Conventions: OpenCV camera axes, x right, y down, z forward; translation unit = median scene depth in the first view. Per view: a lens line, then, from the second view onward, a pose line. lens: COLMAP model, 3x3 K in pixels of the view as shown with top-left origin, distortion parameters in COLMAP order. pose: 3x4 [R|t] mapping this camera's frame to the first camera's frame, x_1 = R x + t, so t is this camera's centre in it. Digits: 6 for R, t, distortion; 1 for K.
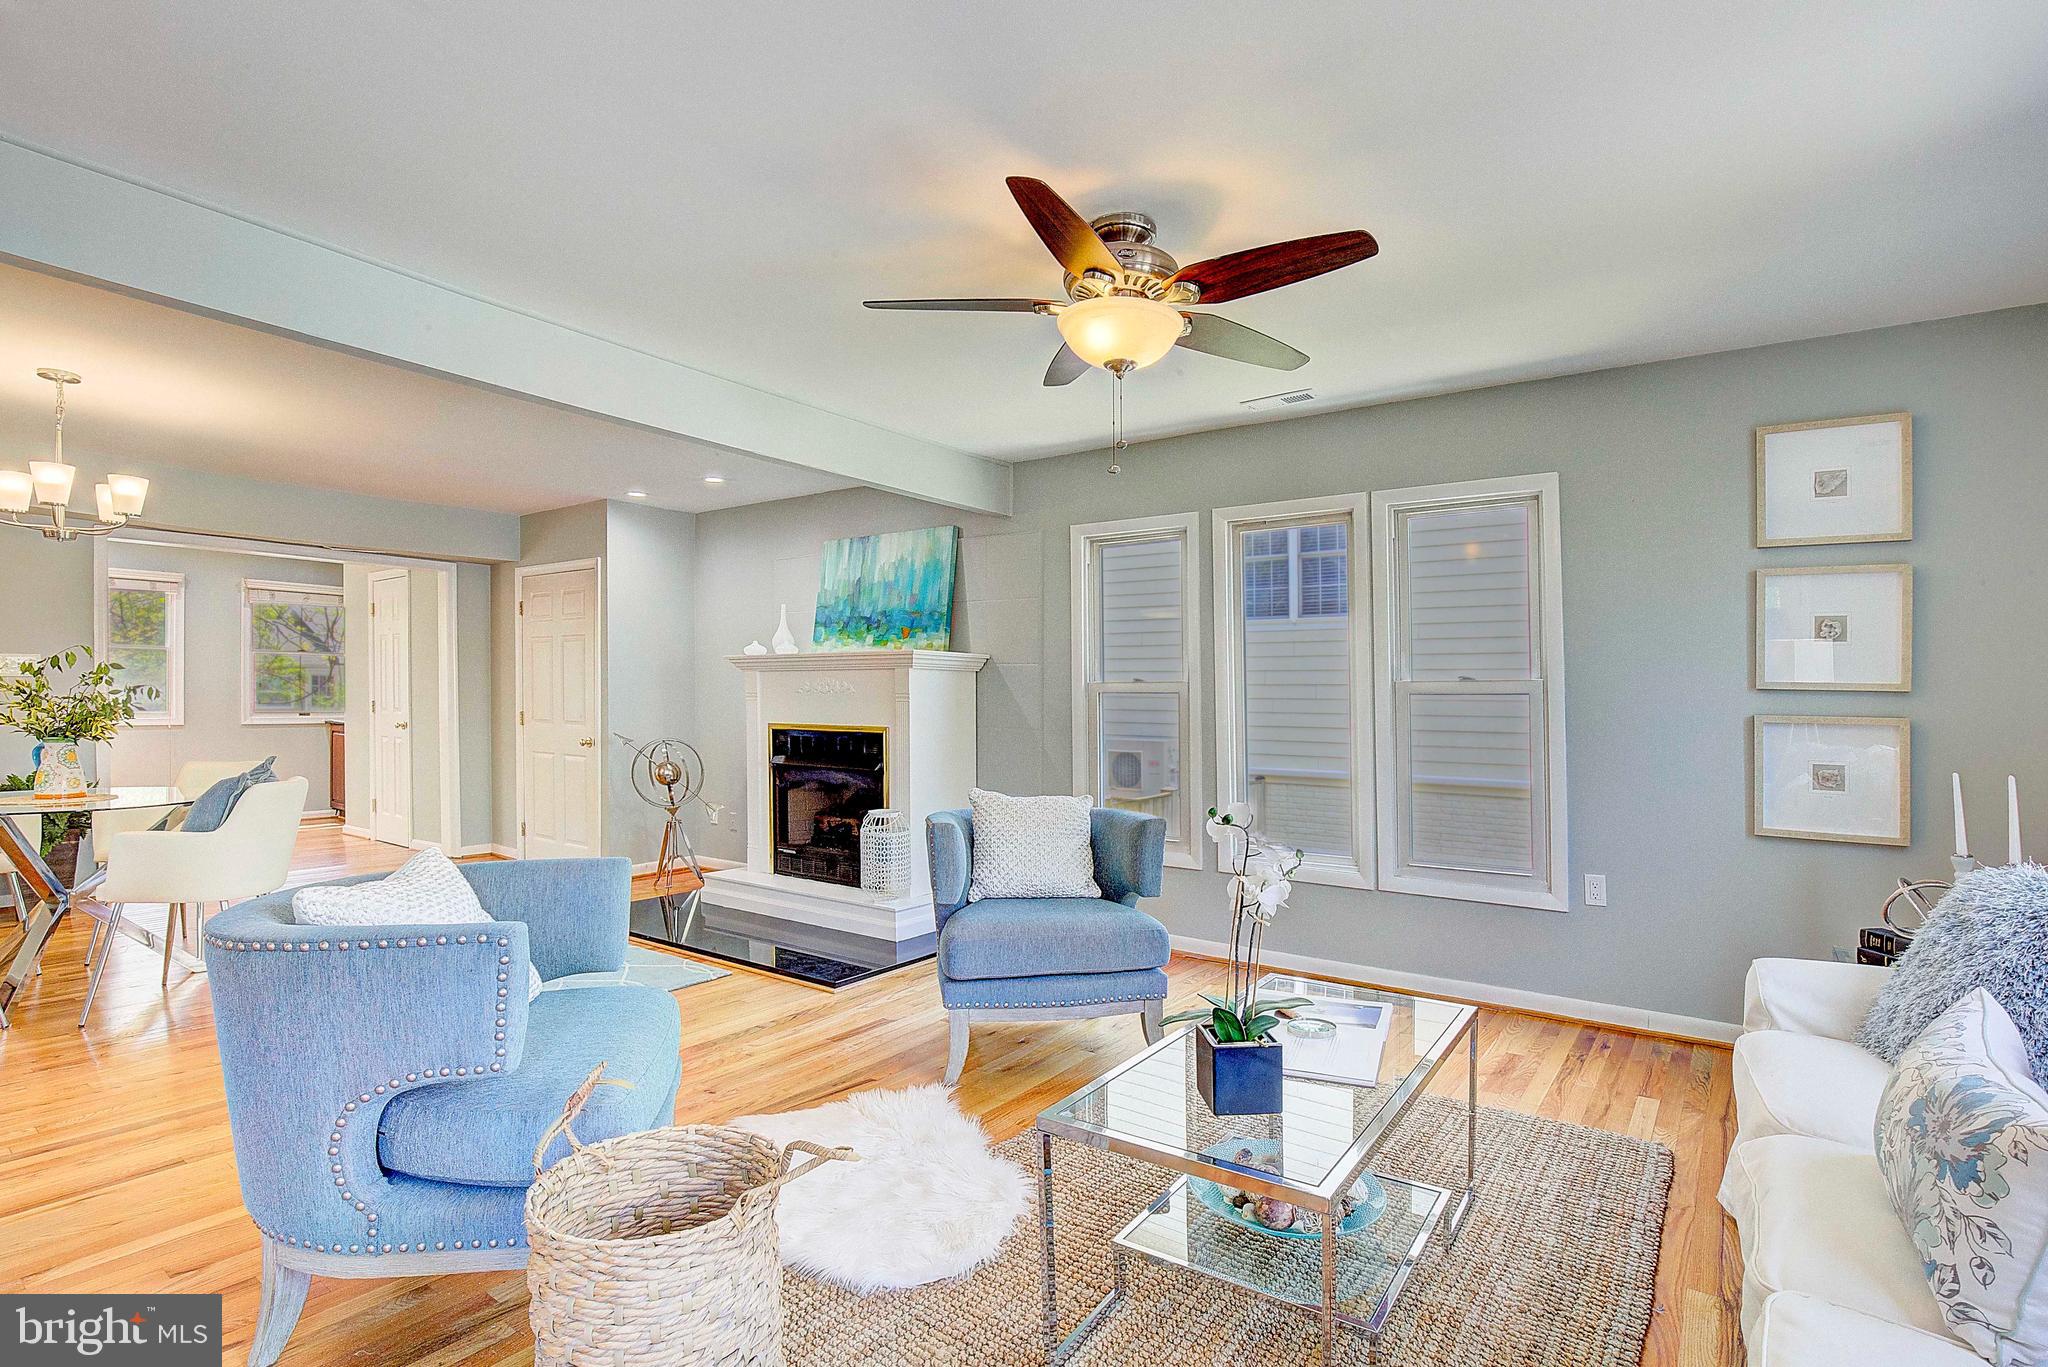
lens RADIAL K [[936.2, 0, 1060.5], [0, 936.2, 727.6], [0, 0, 1]] dist [-0.033584, -0.000362]
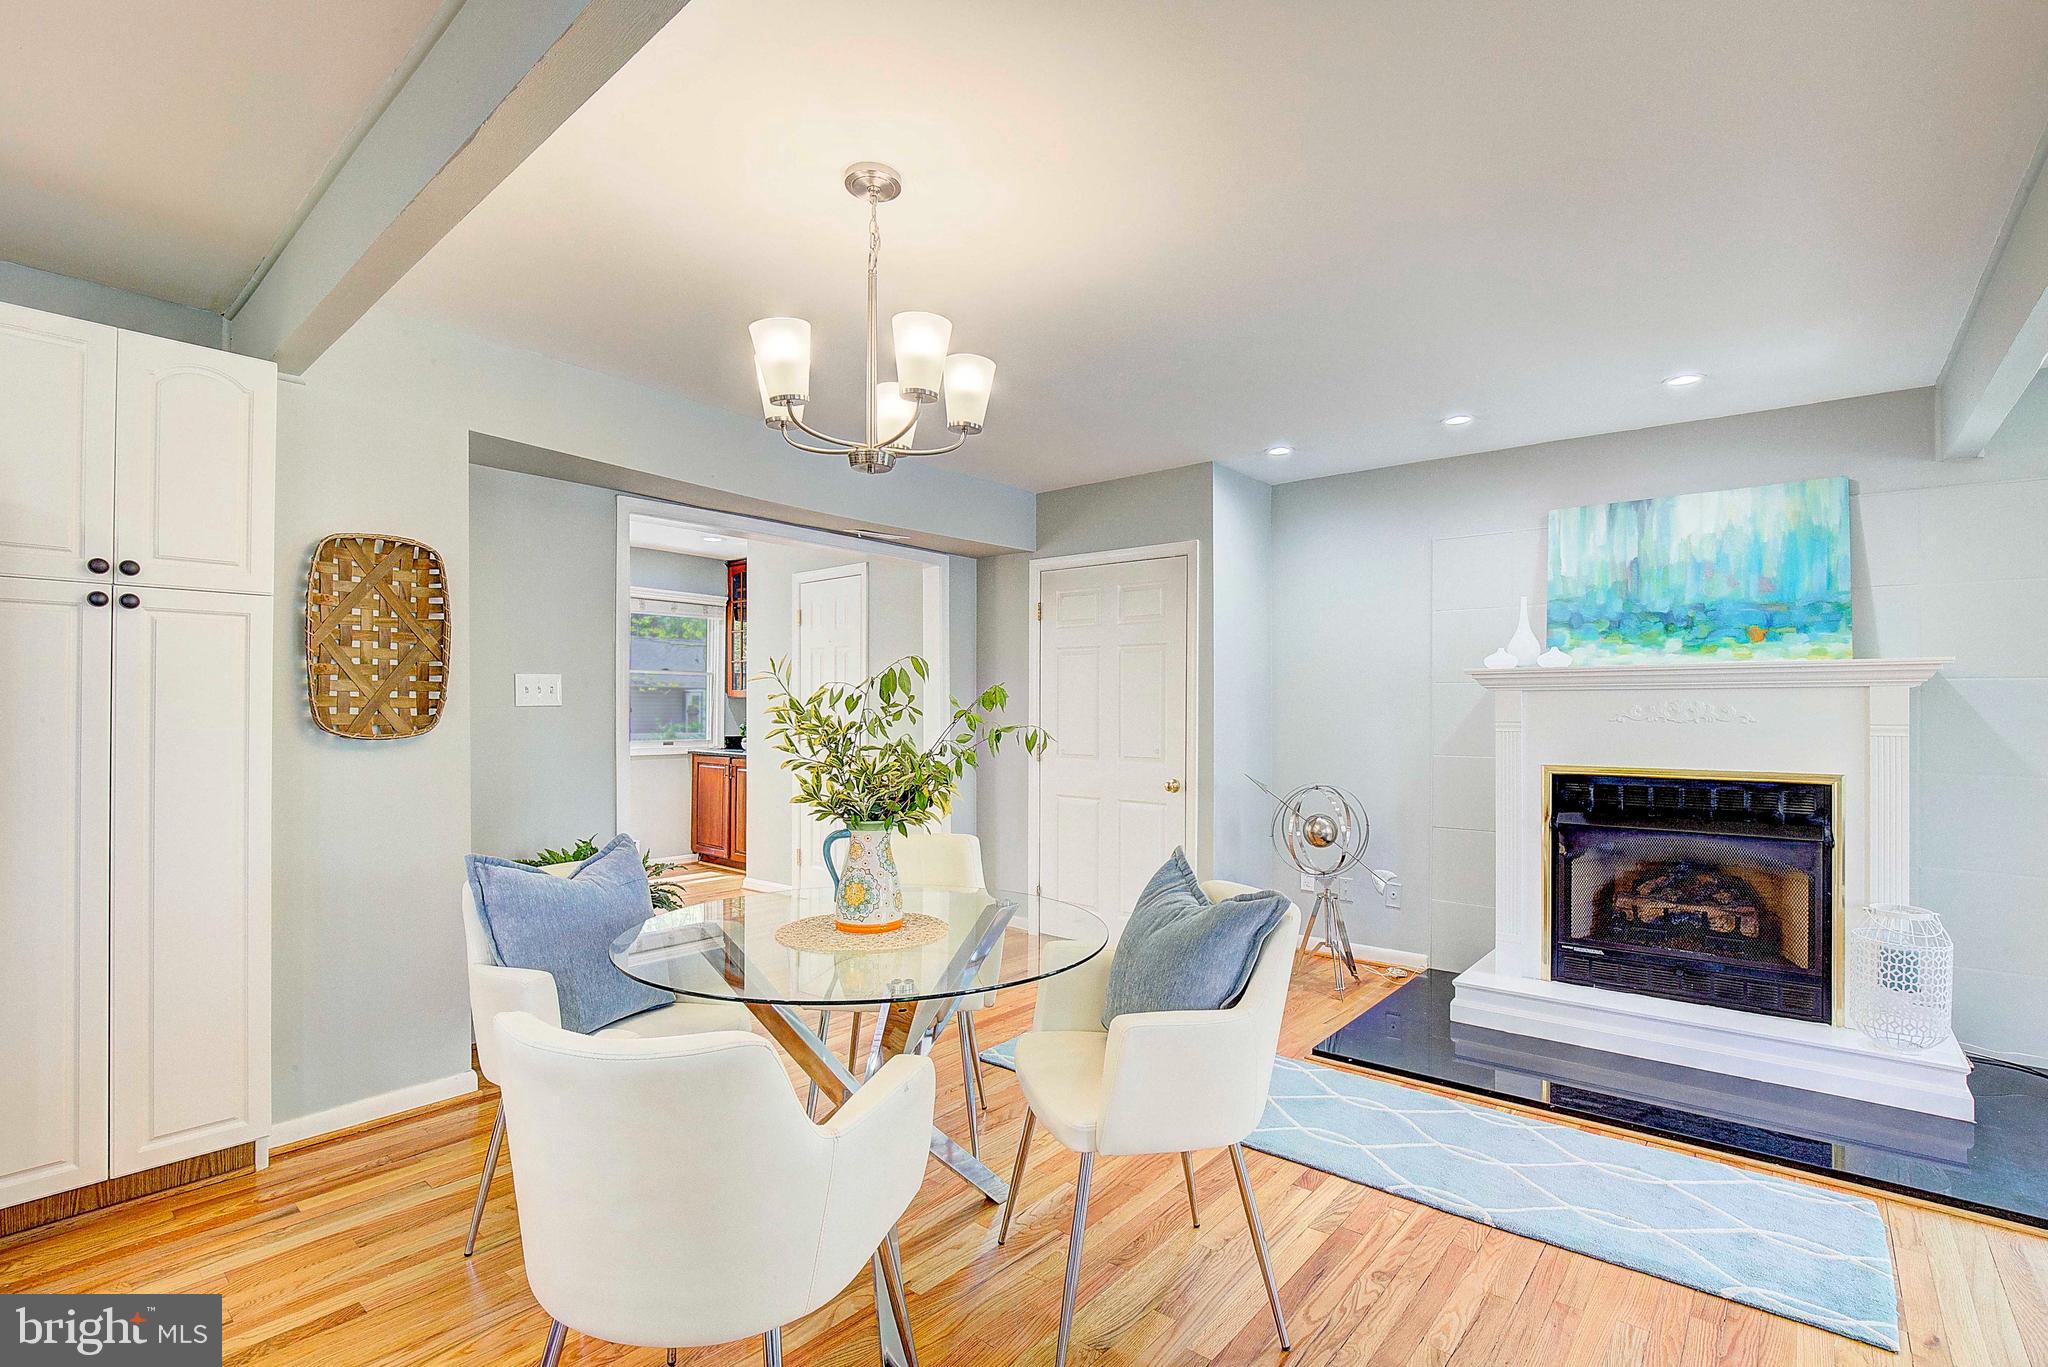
lens RADIAL K [[939.2, 0, 1041.1], [0, 939.2, 702.2], [0, 0, 1]] dist [-0.020328, -0.000010]
pose [[0.994850, -0.008357, -0.101015, -0.608498], [0.004325, 0.999188, -0.040066, -0.025242], [0.101267, 0.039423, 0.994078, 0.260801]]
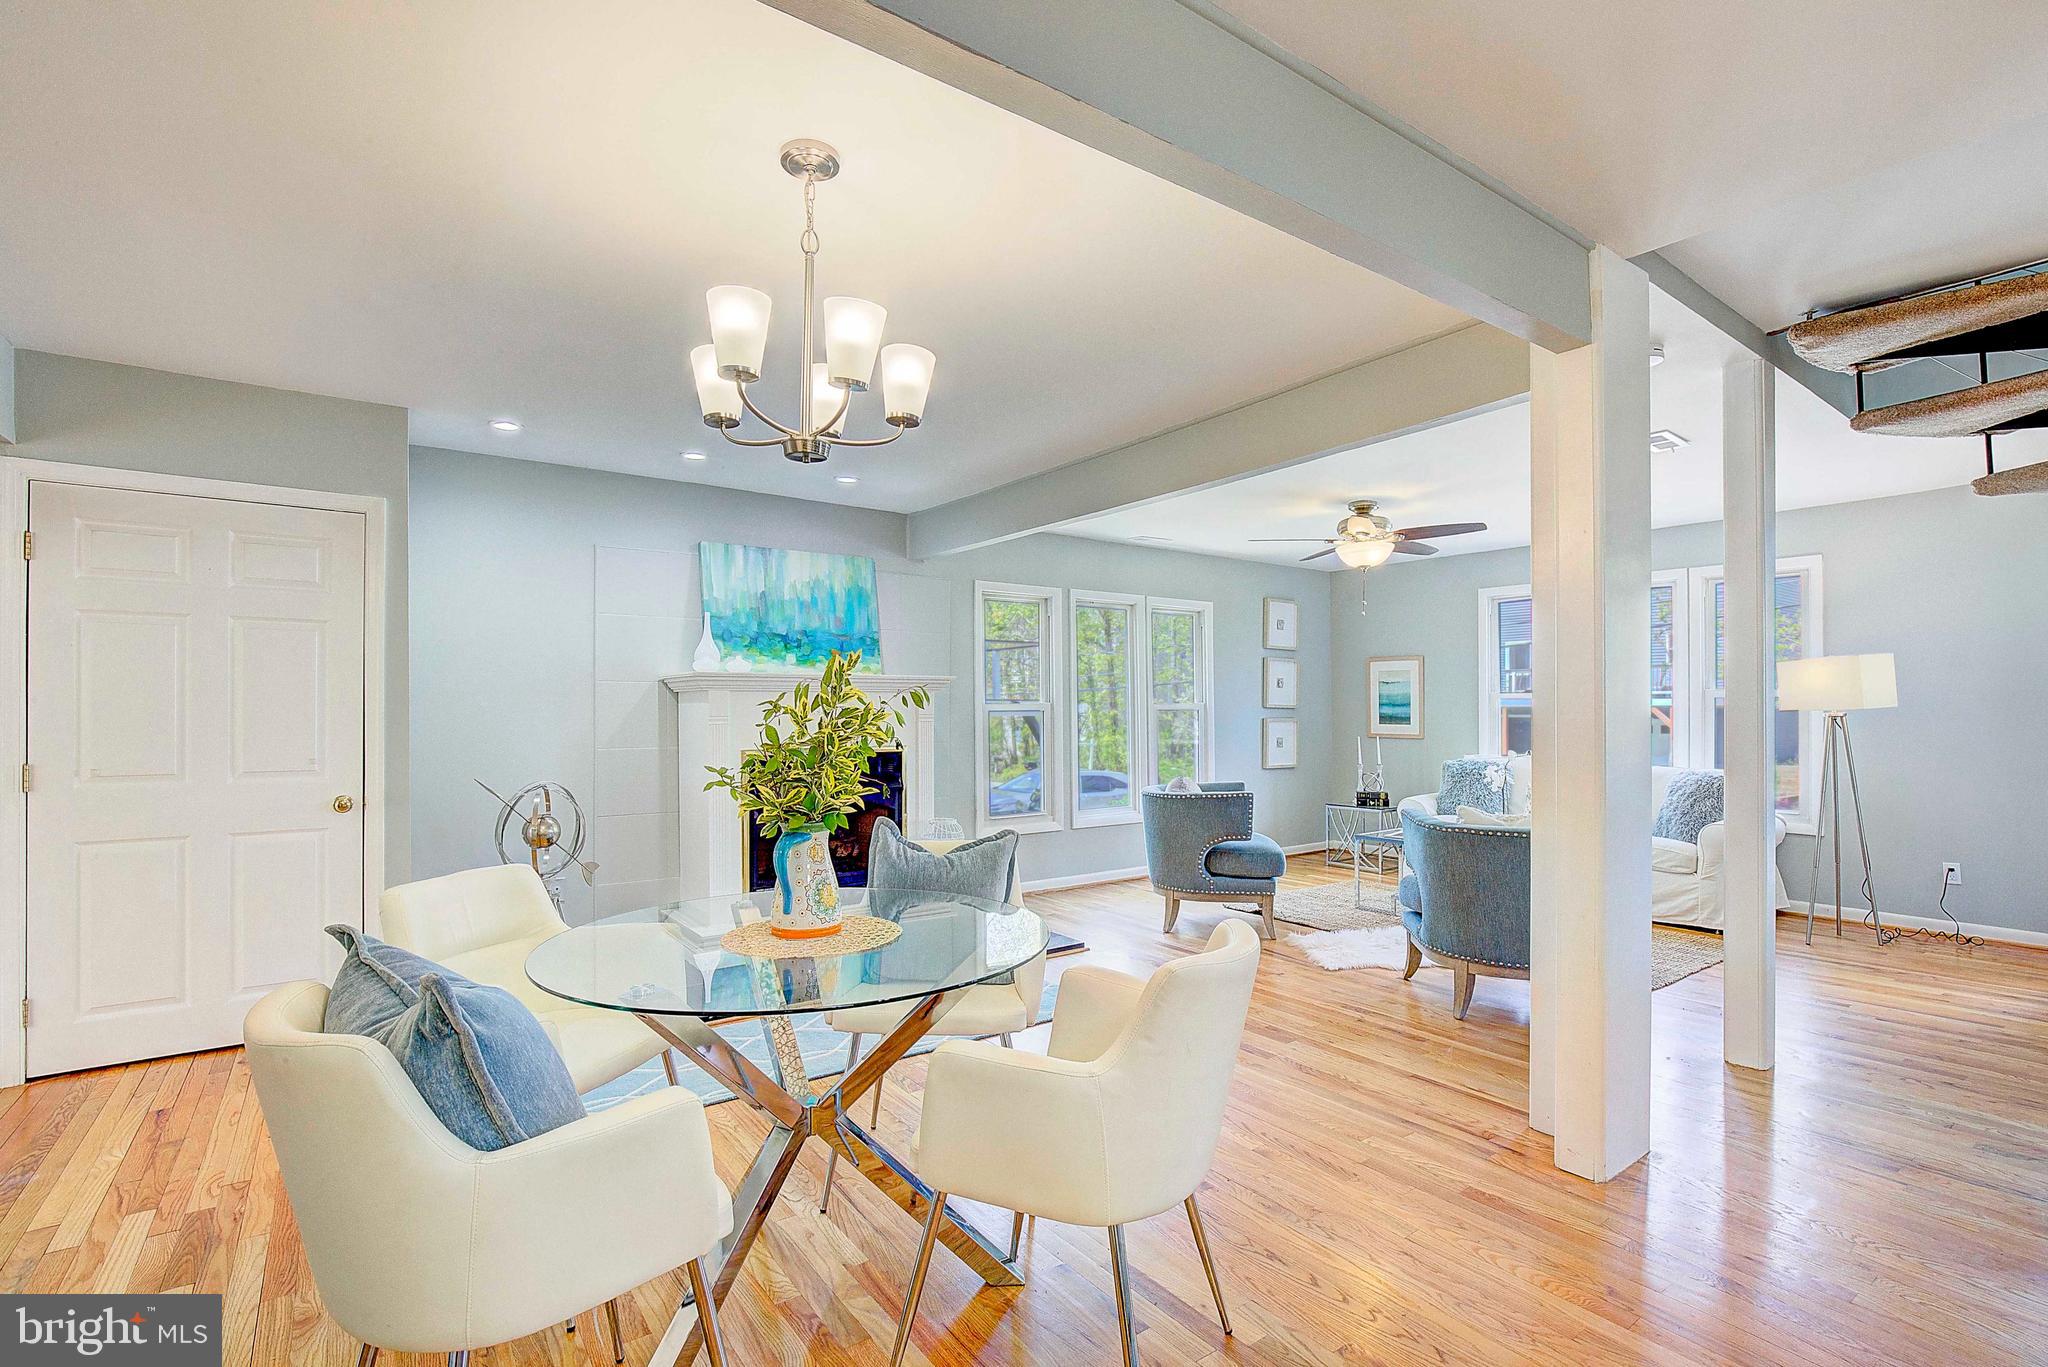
lens RADIAL K [[939.2, 0, 1041.1], [0, 939.2, 702.2], [0, 0, 1]] dist [-0.020328, -0.000010]
pose [[0.343375, -0.004993, 0.939185, -1.030705], [0.033076, 0.999430, -0.006779, -0.034011], [-0.938616, 0.033392, 0.343344, 0.426796]]
